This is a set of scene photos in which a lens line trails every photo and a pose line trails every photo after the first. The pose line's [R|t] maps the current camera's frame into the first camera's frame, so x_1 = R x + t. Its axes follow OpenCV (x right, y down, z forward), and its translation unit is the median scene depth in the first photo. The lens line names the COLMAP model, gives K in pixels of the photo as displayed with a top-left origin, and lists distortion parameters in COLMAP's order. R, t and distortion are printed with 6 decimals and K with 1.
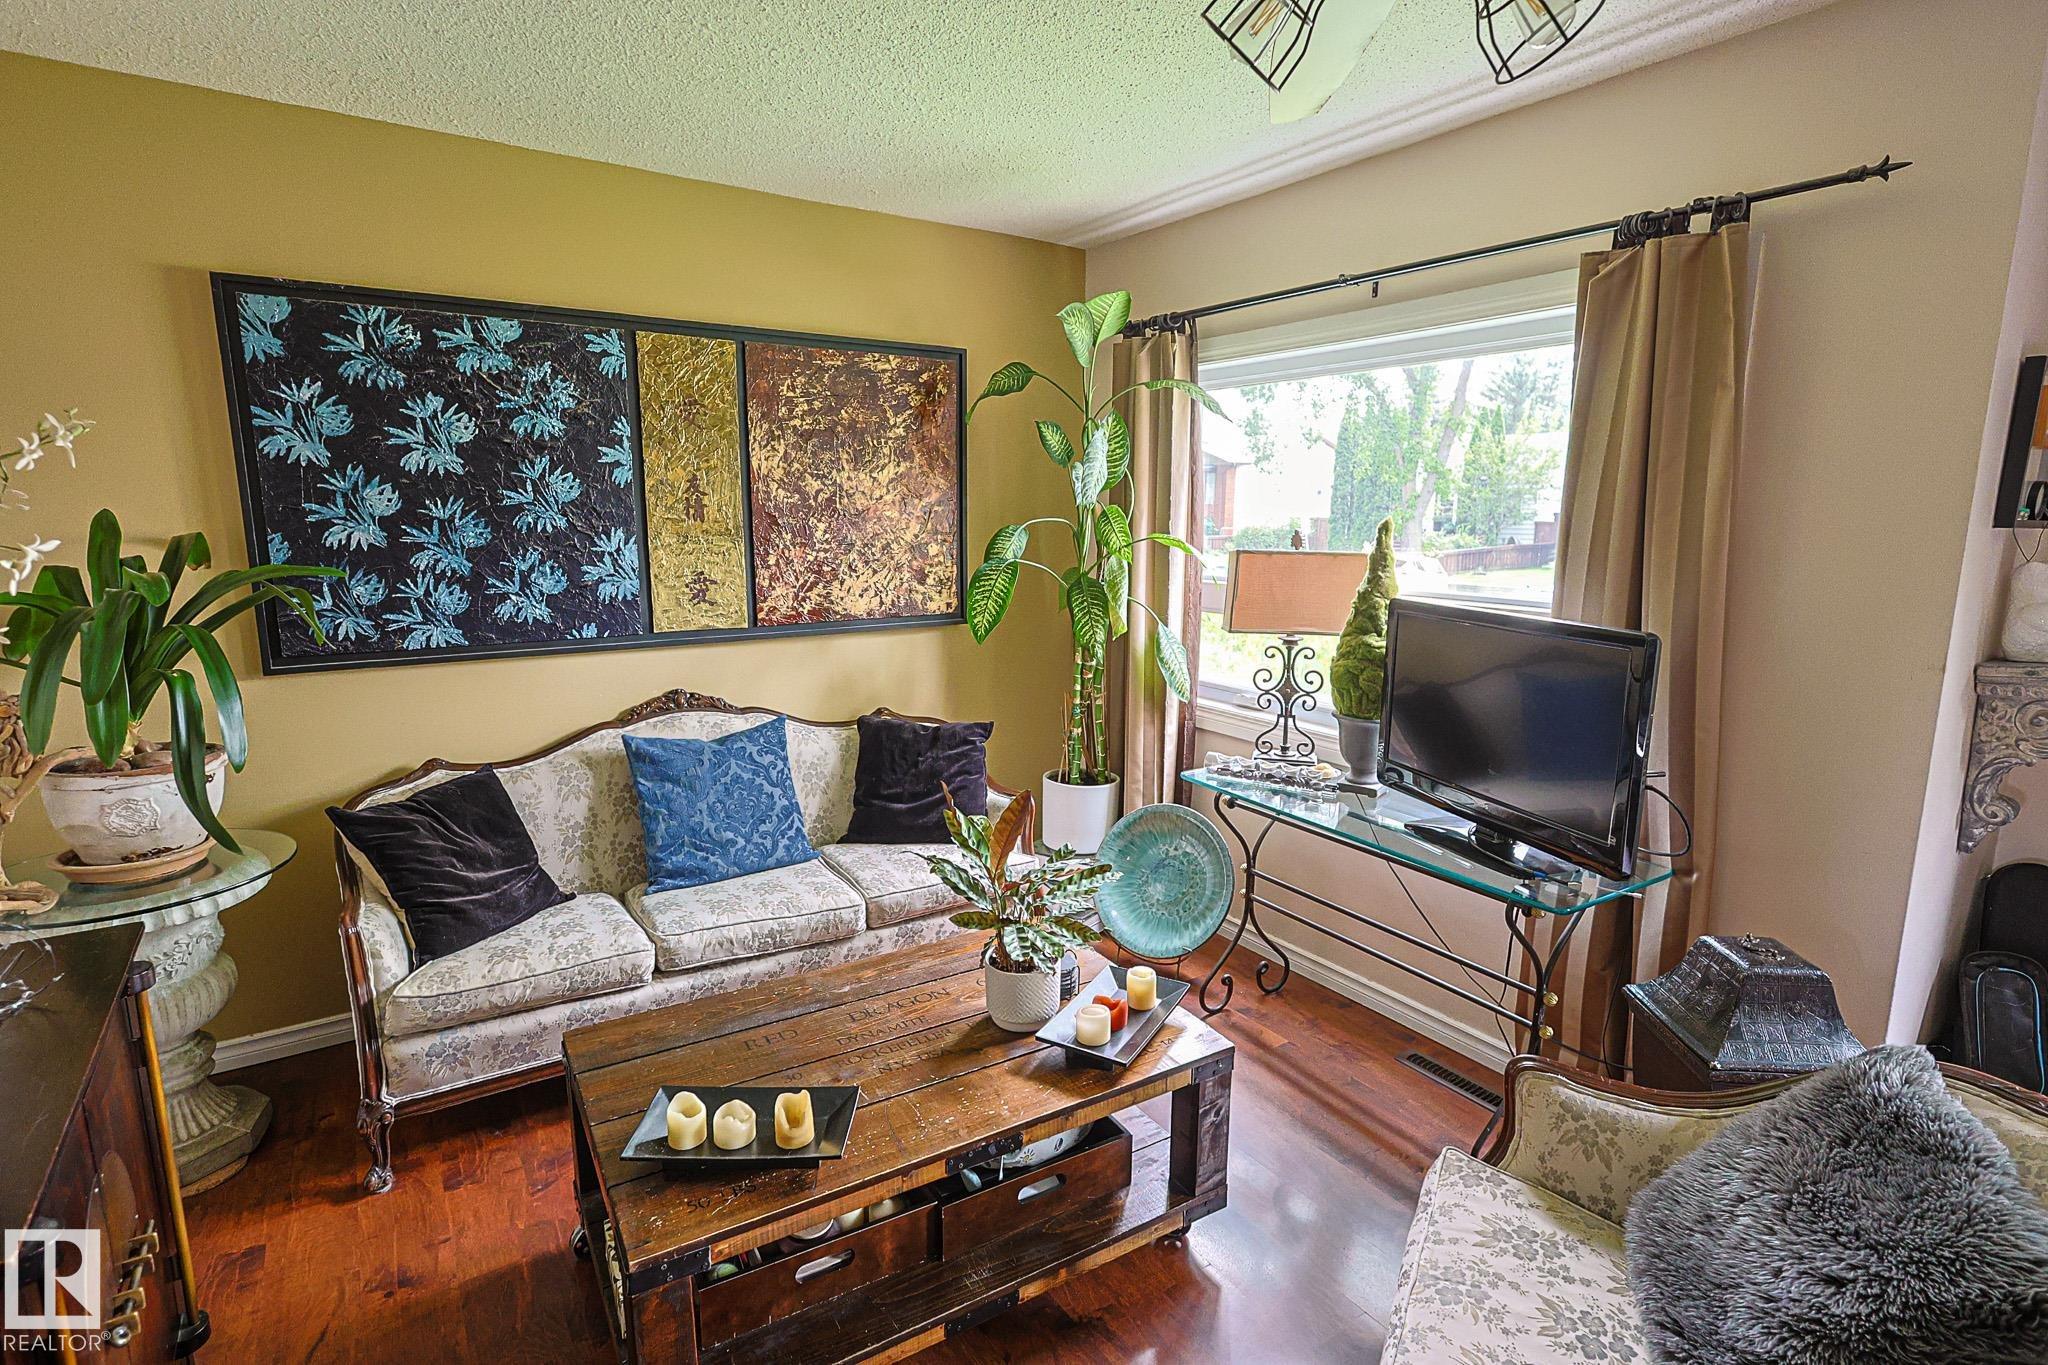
lens RADIAL K [[982.1, 0, 1024.6], [0, 982.1, 681.4], [0, 0, 1]] dist [0.000430, -0.000374]
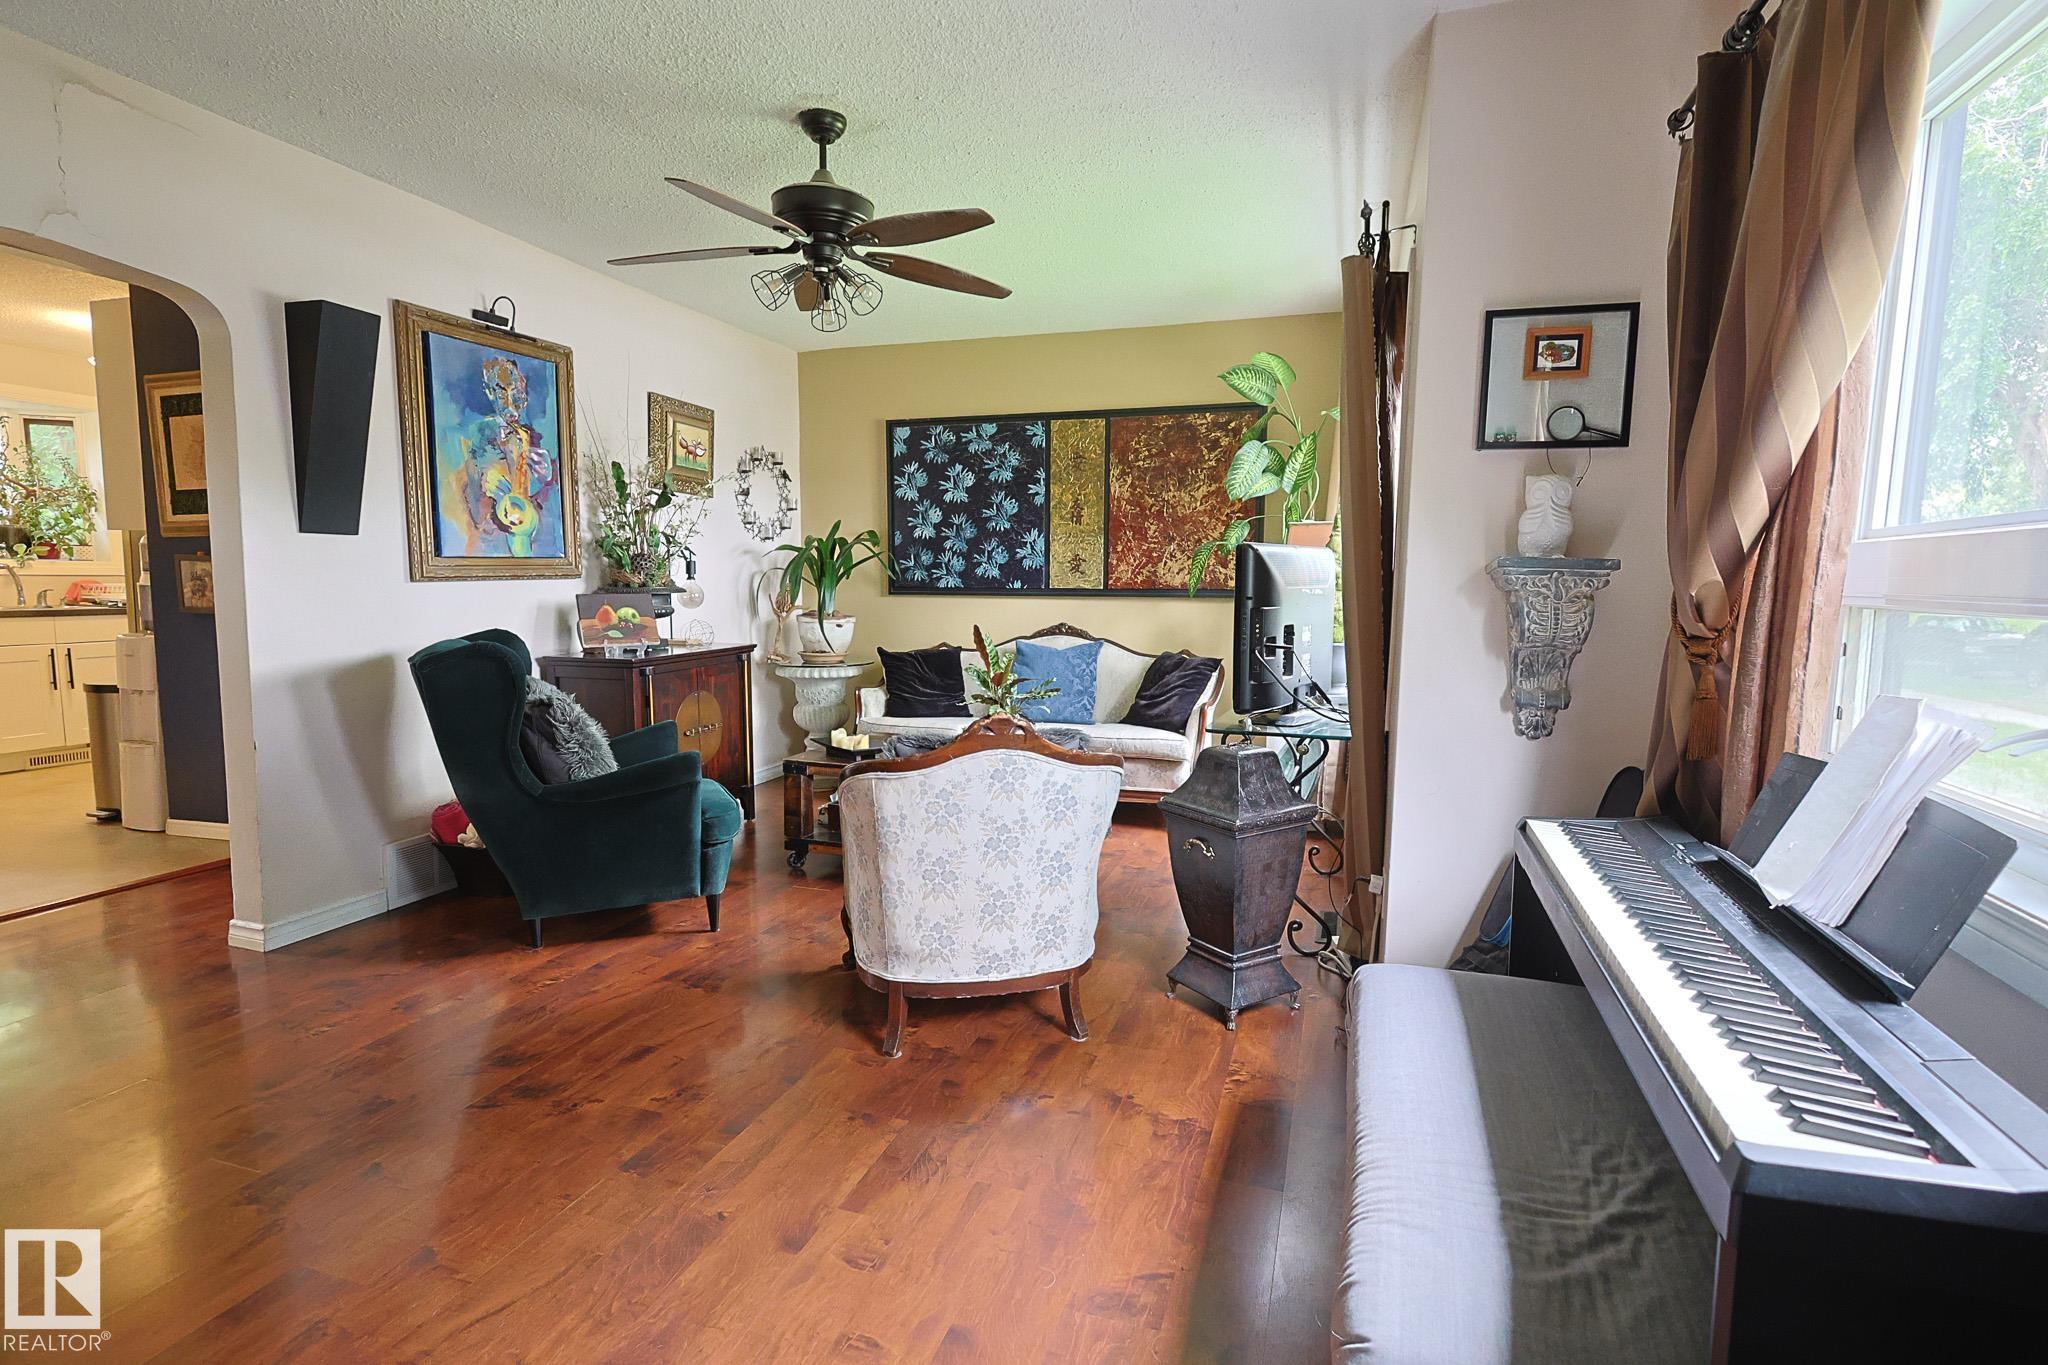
lens RADIAL K [[982.1, 0, 1017.6], [0, 982.1, 687.9], [0, 0, 1]] dist [0.000430, -0.000374]
pose [[0.625557, 0.086789, -0.775336, 1.045792], [-0.140174, 0.990124, -0.002263, 0.151202], [0.767482, 0.110098, 0.631545, -0.149367]]
